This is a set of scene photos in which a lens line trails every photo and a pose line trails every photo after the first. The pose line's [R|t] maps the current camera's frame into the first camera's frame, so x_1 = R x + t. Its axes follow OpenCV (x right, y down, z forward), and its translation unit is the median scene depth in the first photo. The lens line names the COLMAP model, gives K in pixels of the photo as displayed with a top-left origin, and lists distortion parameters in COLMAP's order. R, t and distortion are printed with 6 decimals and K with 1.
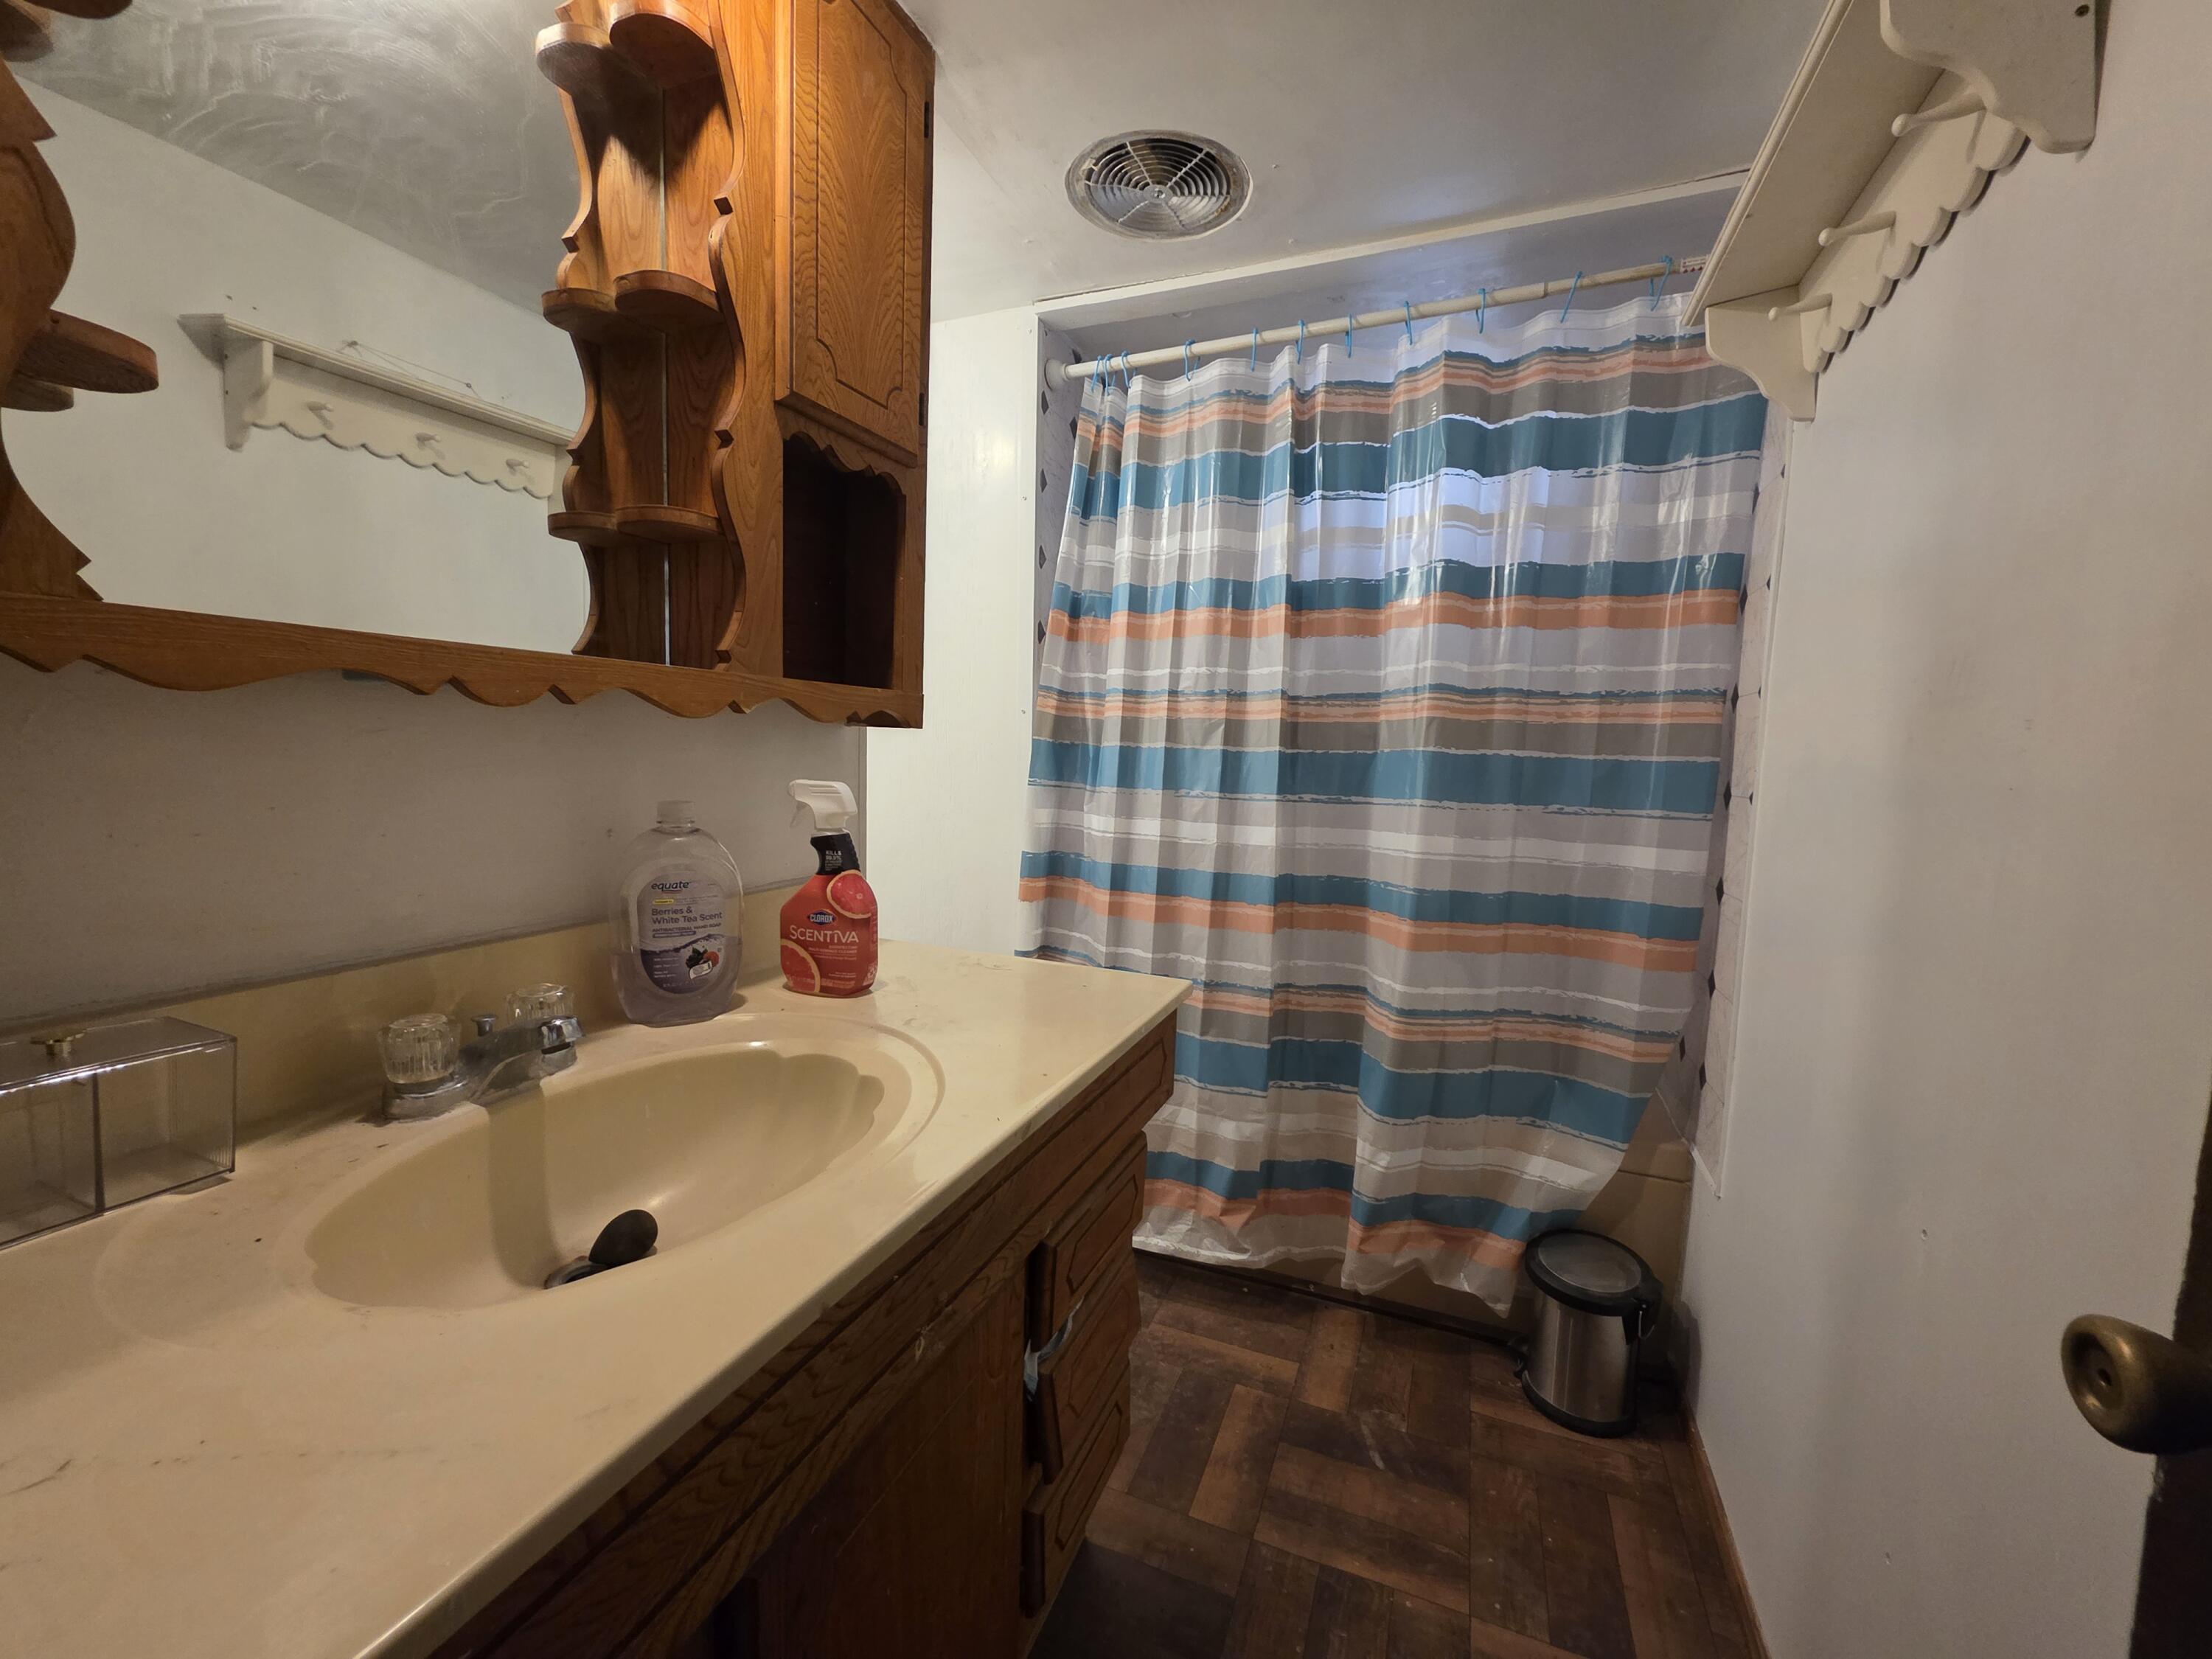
lens RADIAL K [[914.7, 0, 1106.0], [0, 914.7, 829.5], [0, 0, 1]] dist [-0.000353, -0.000100]
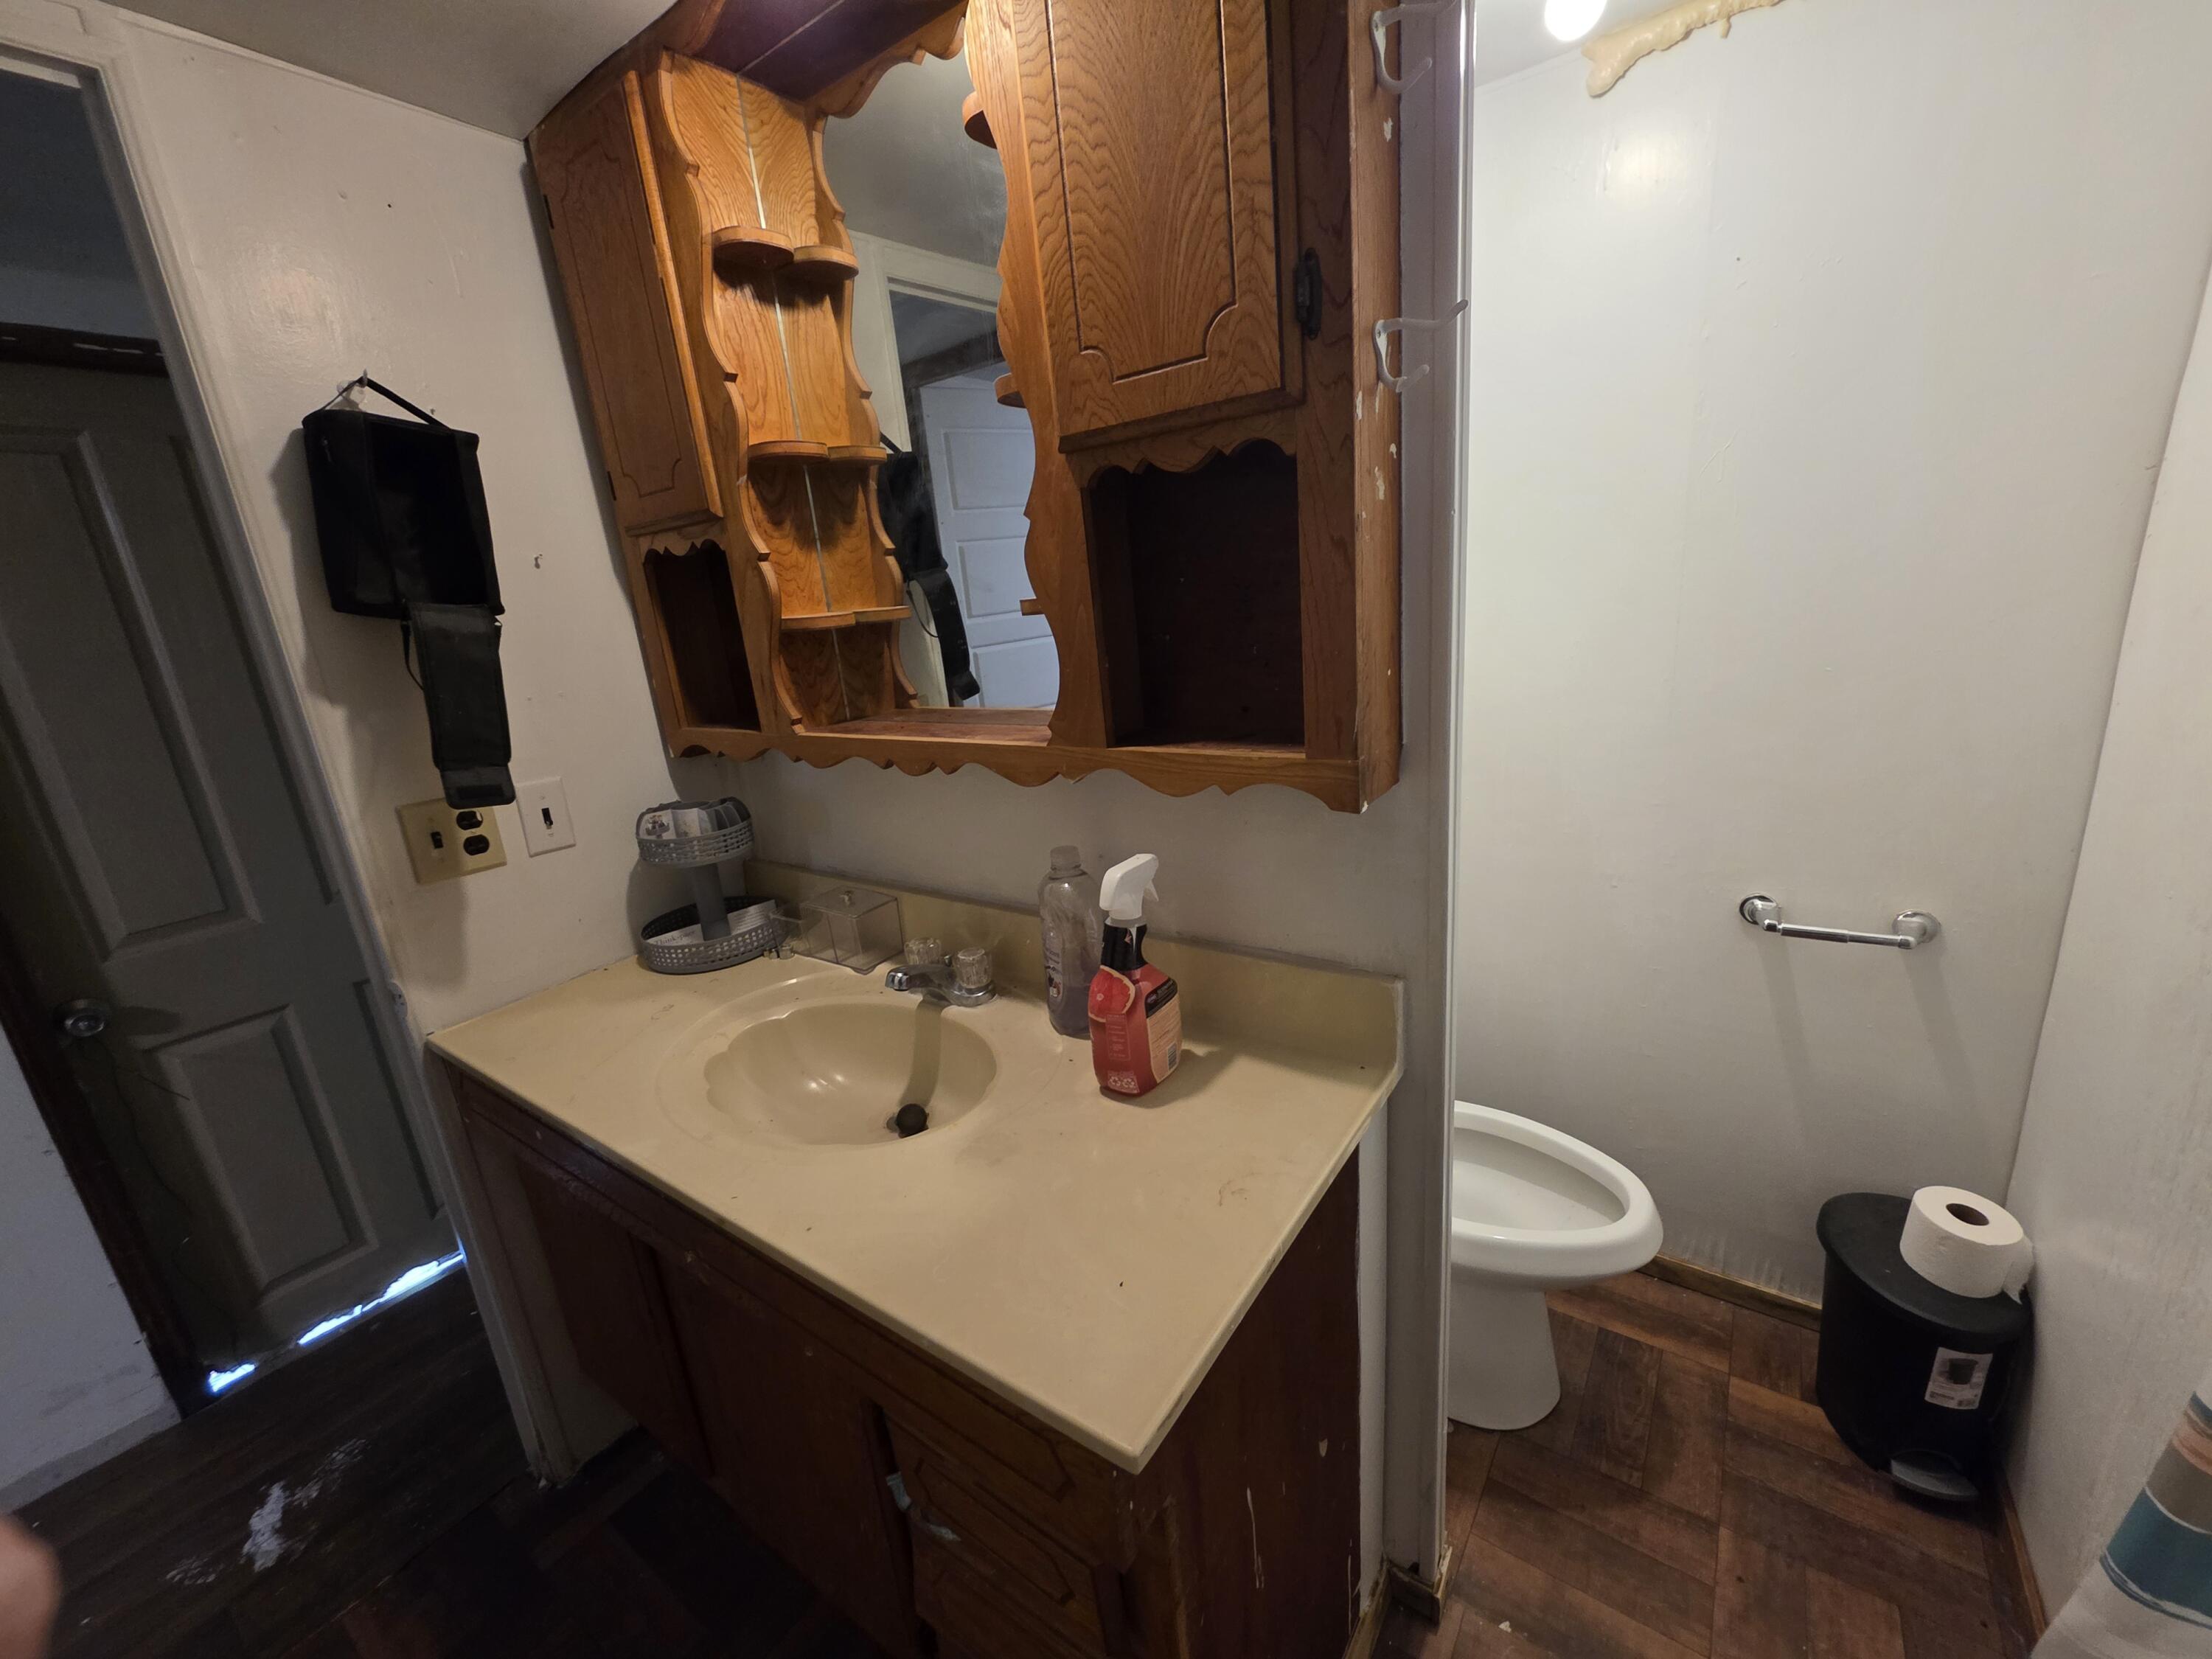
lens RADIAL K [[914.7, 0, 1106.0], [0, 914.7, 829.5], [0, 0, 1]] dist [-0.000353, -0.000100]
pose [[-0.278301, 0.263990, -0.923503, 0.518895], [-0.008056, 0.960812, 0.277083, -0.330938], [0.960460, 0.084552, -0.265269, 1.204746]]
